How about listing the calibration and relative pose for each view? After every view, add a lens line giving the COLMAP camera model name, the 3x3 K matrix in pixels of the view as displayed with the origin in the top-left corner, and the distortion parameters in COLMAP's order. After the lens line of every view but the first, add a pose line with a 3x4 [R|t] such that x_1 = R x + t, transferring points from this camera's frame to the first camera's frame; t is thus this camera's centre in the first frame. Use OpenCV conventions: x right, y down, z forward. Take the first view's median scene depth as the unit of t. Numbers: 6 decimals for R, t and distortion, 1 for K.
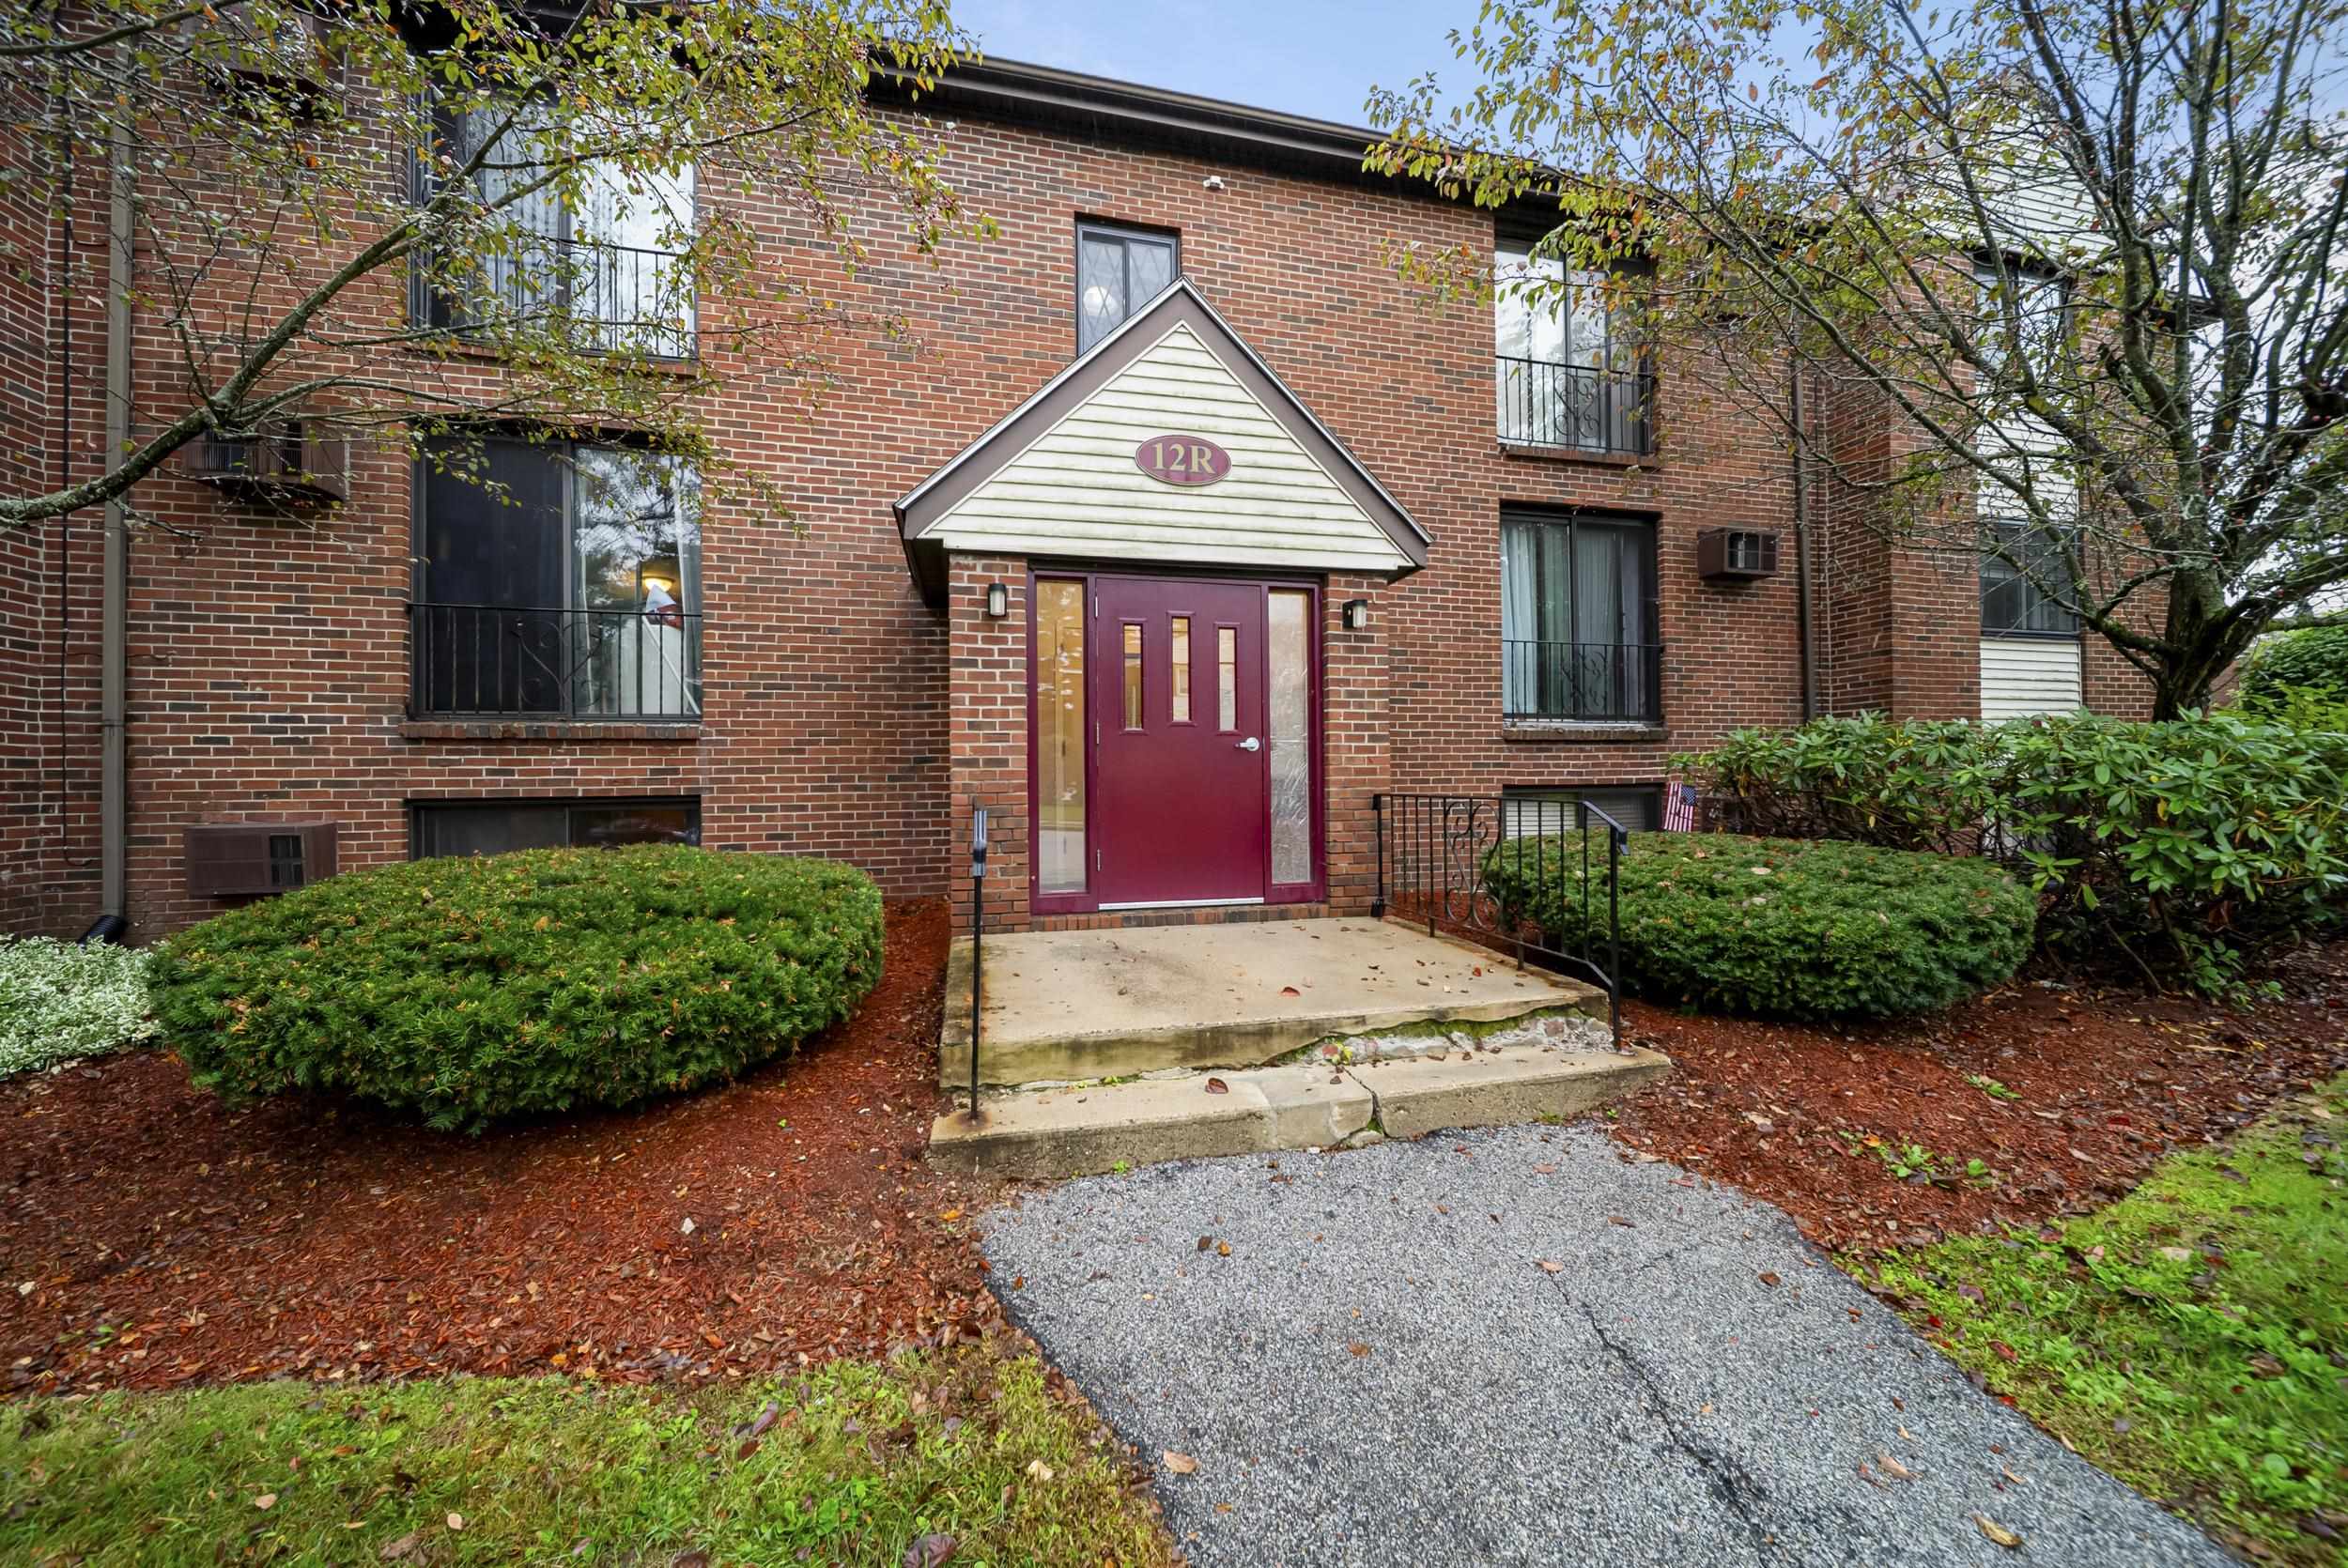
lens RADIAL K [[830.2, 0, 1176.8], [0, 830.2, 773.7], [0, 0, 1]] dist [0.000098, -0.001036]
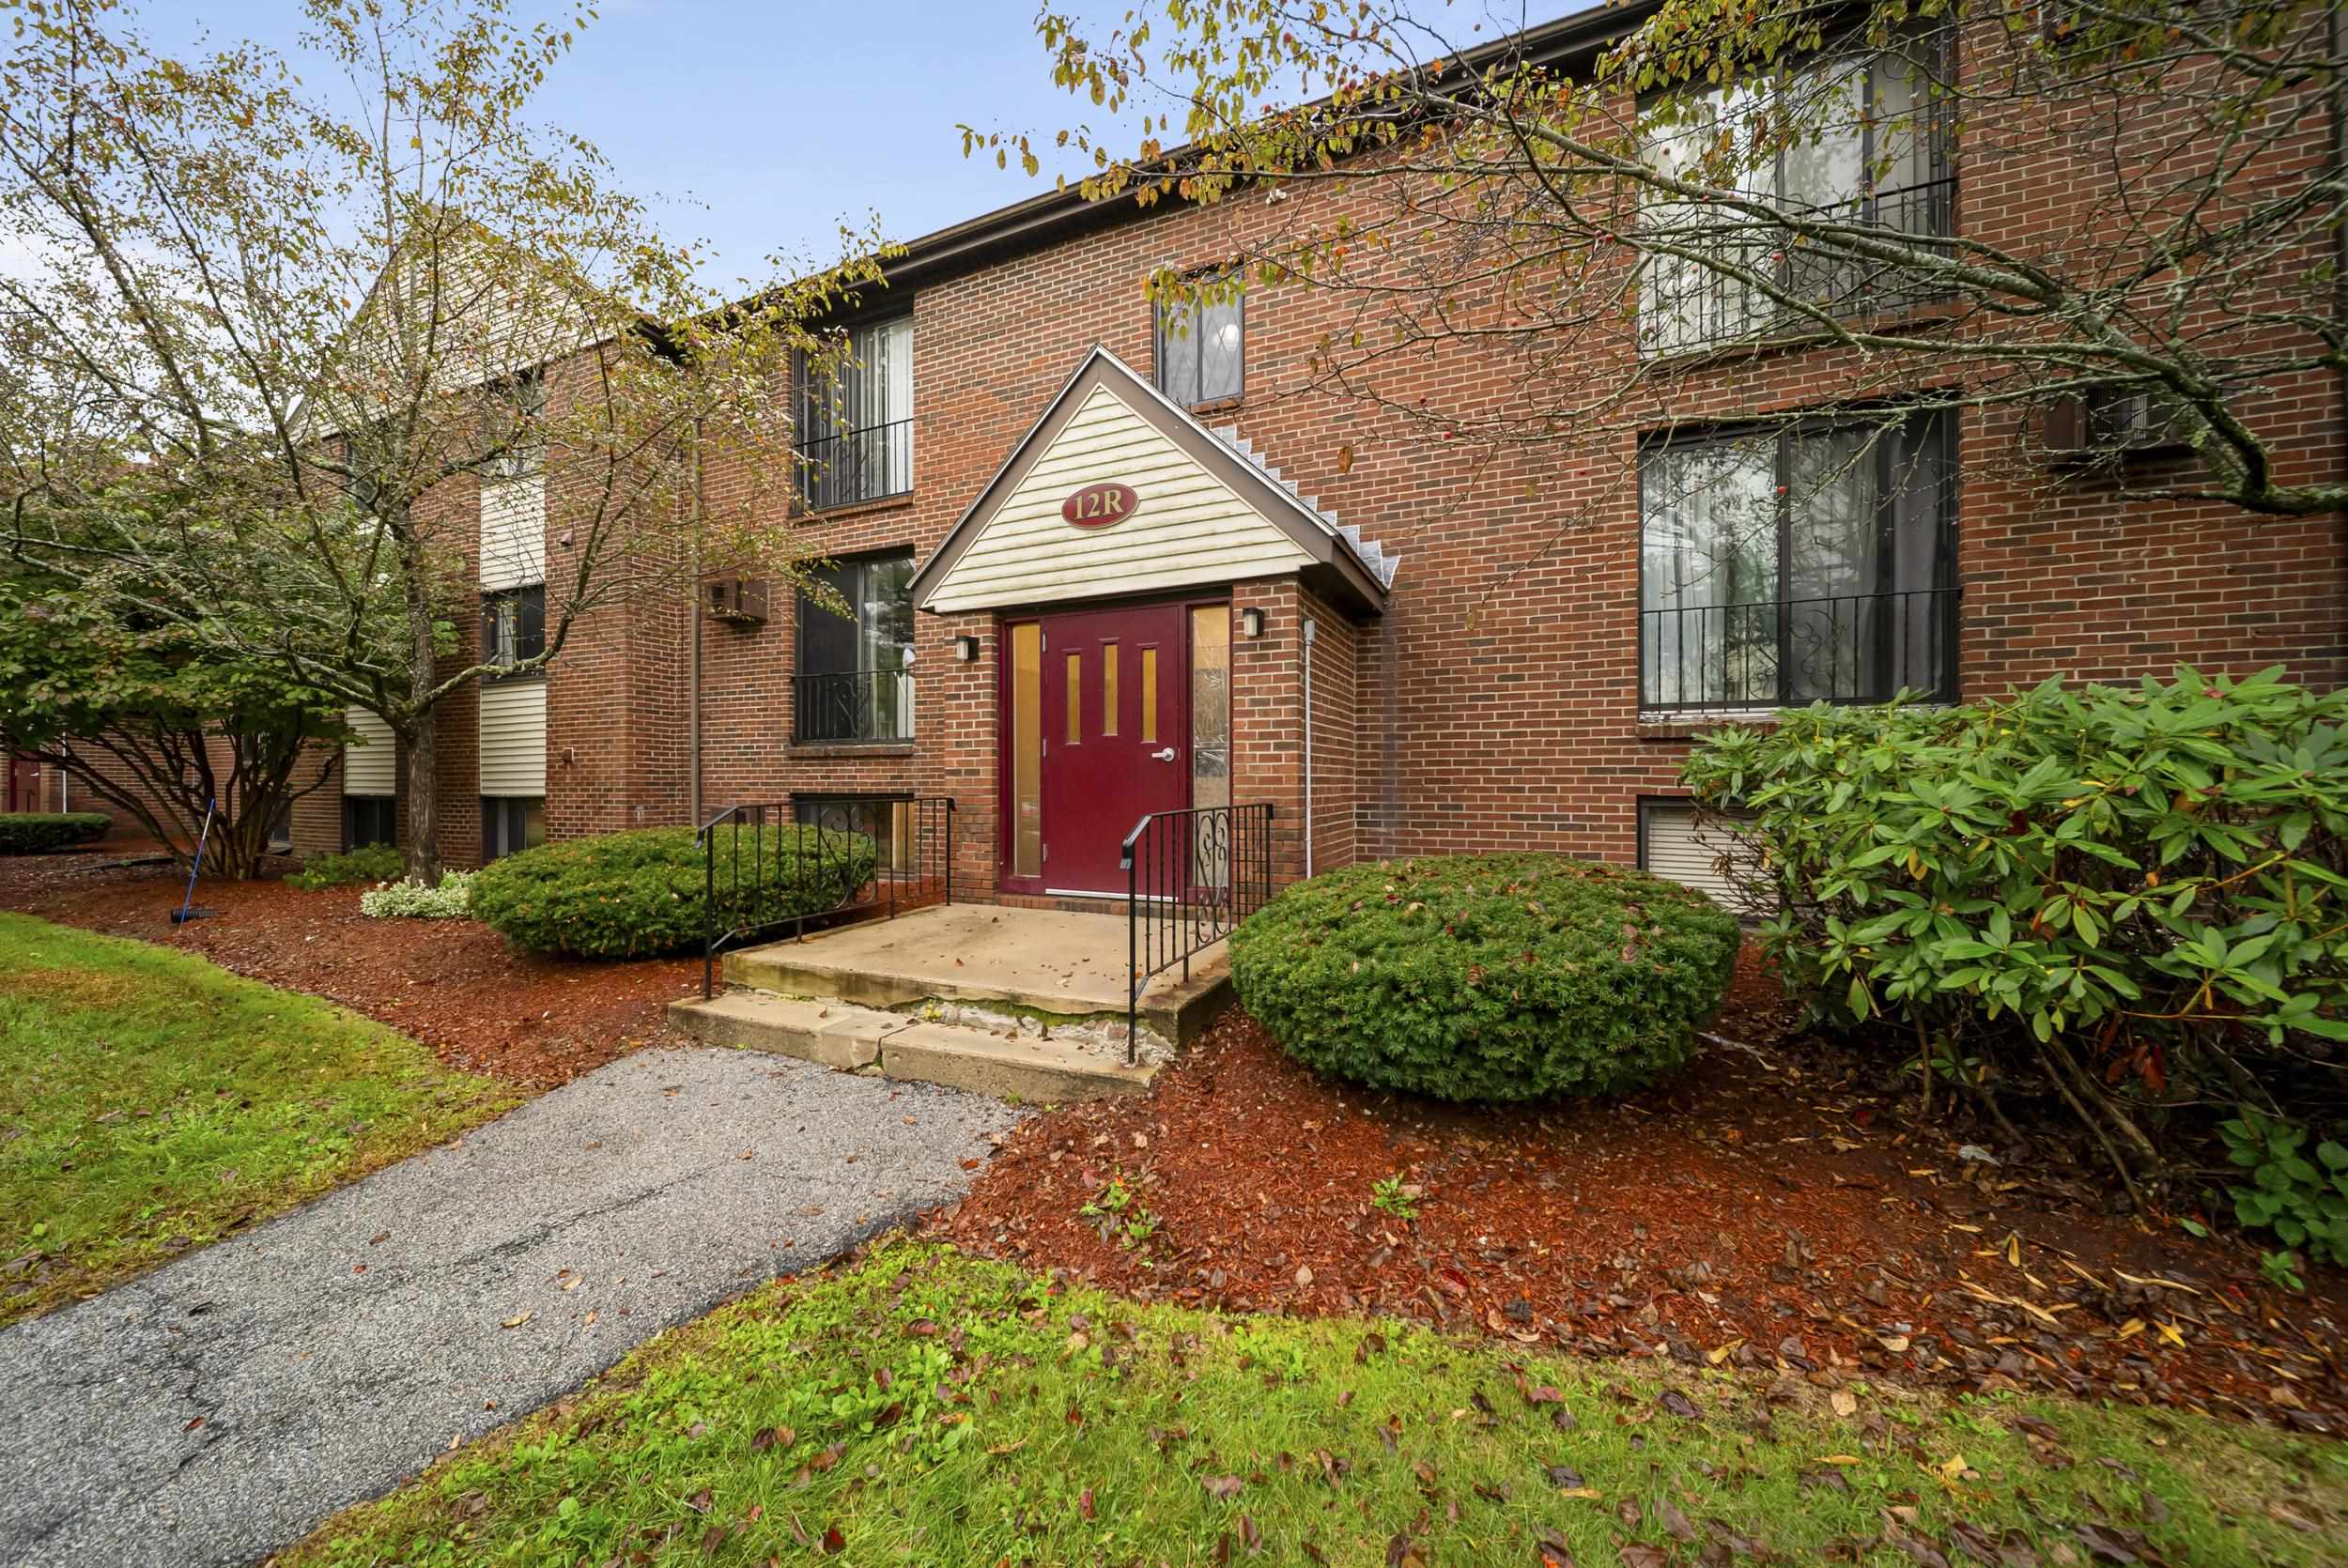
lens RADIAL K [[830.2, 0, 1181.2], [0, 830.2, 788.1], [0, 0, 1]] dist [0.000098, -0.001036]
pose [[0.790373, 0.011521, -0.612518, 0.778885], [-0.000490, 0.999835, 0.018174, -0.011637], [0.612626, -0.014064, 0.790248, 0.160921]]
